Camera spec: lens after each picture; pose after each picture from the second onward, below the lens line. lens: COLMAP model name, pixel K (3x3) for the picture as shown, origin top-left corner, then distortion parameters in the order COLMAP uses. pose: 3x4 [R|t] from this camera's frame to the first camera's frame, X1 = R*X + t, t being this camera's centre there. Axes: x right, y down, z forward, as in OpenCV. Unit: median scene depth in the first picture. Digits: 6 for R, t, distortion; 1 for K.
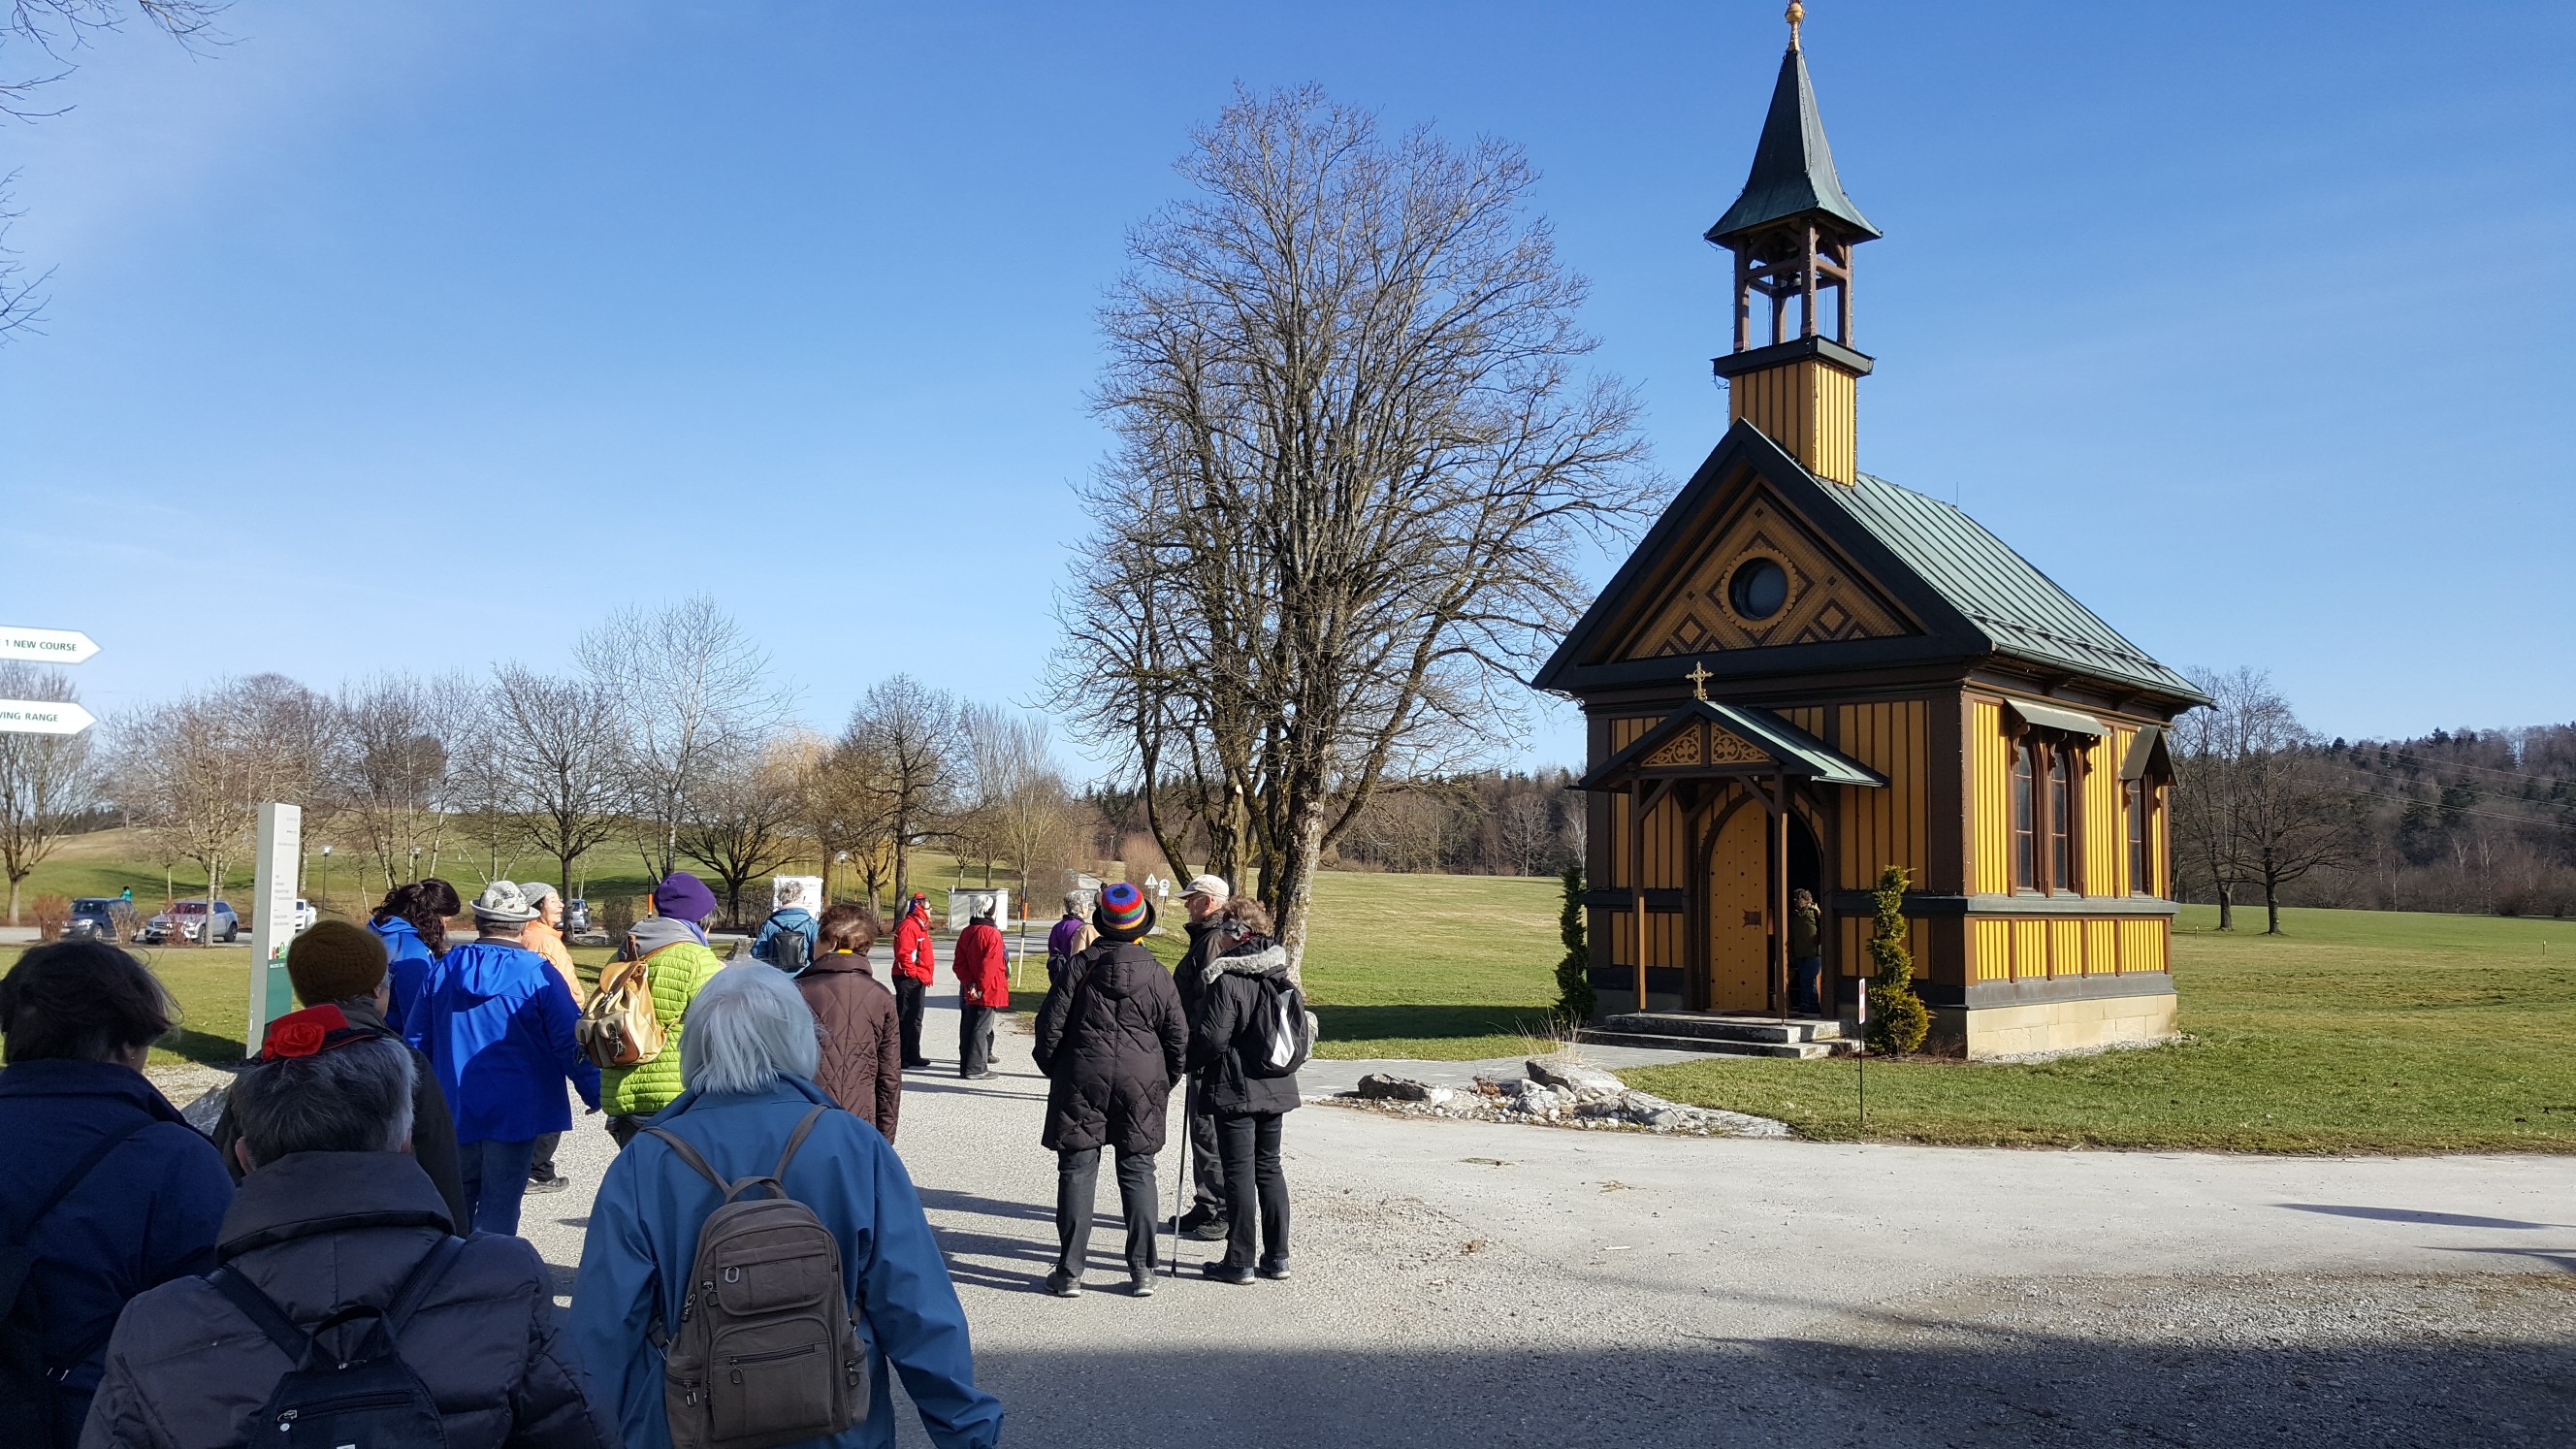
lens RADIAL K [[1867.3, 0, 1278.4], [0, 1867.3, 783.2], [0, 0, 1]] dist [0.156623, -0.266706]
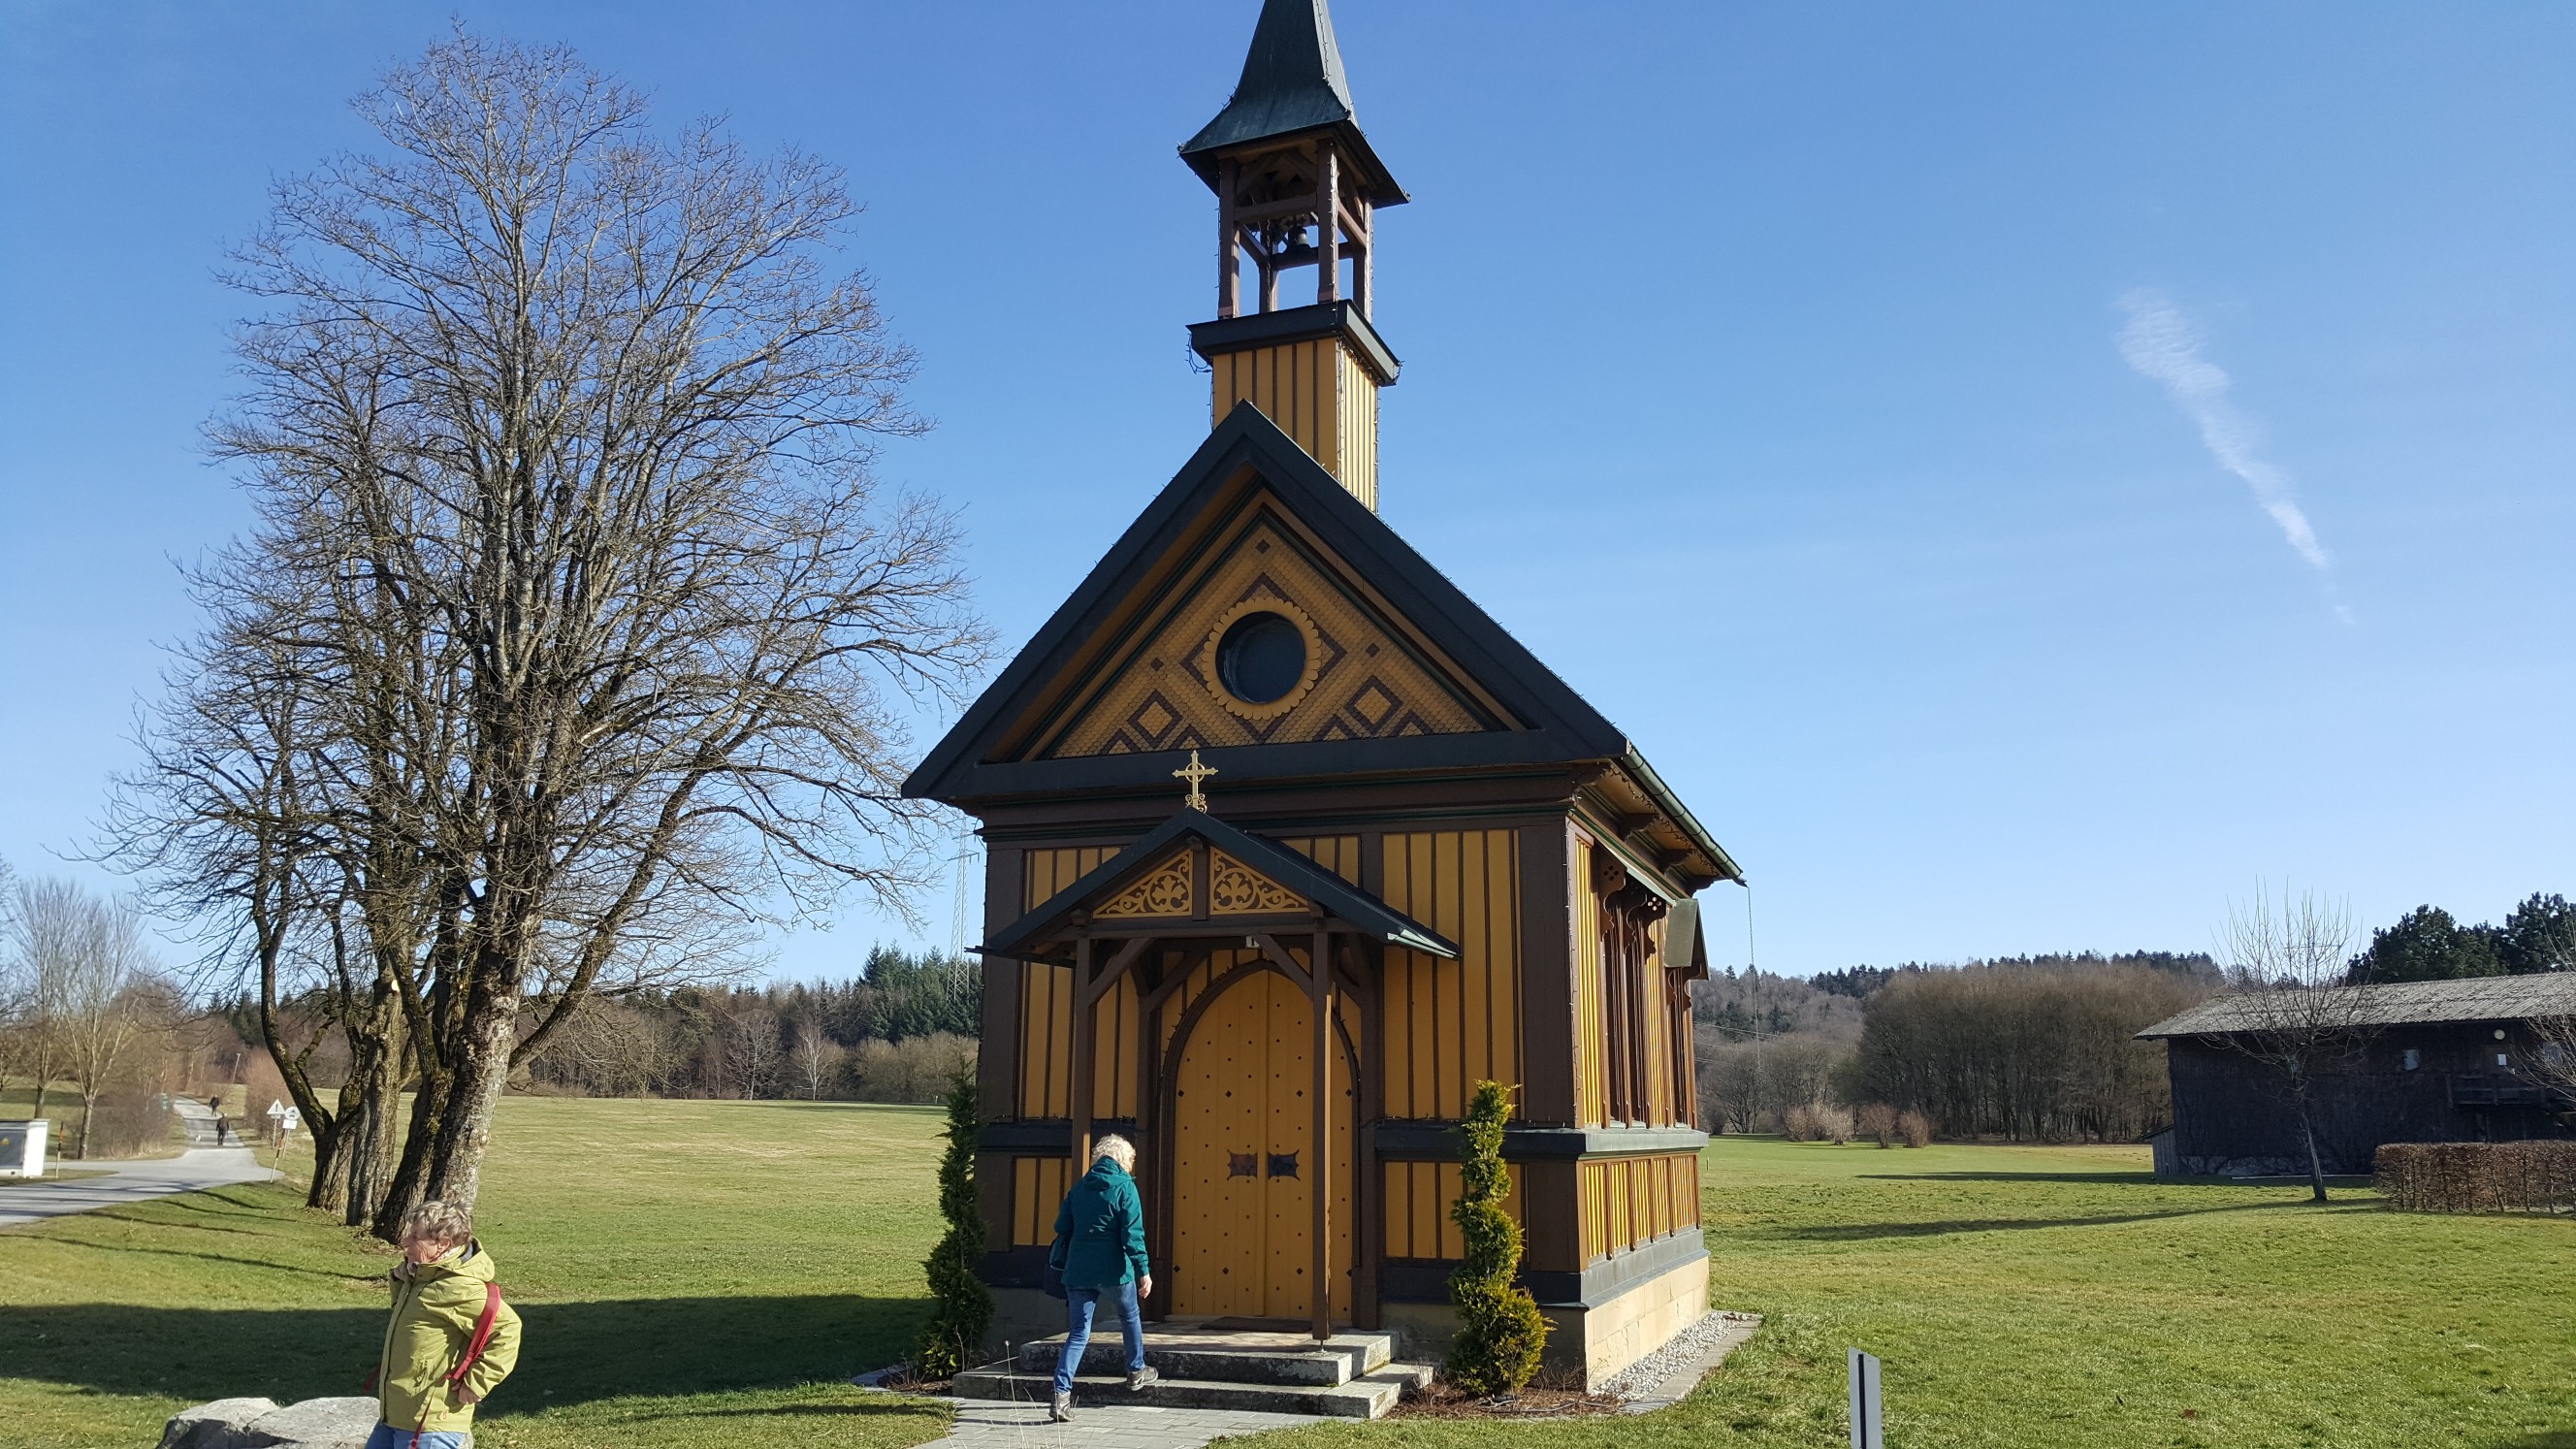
lens RADIAL K [[1867.3, 0, 1278.4], [0, 1867.3, 783.2], [0, 0, 1]] dist [0.156623, -0.266706]
pose [[0.919929, 0.064469, 0.386748, 0.008322], [-0.019262, 0.992629, -0.119650, 0.018139], [-0.391611, 0.102620, 0.914390, 0.379728]]
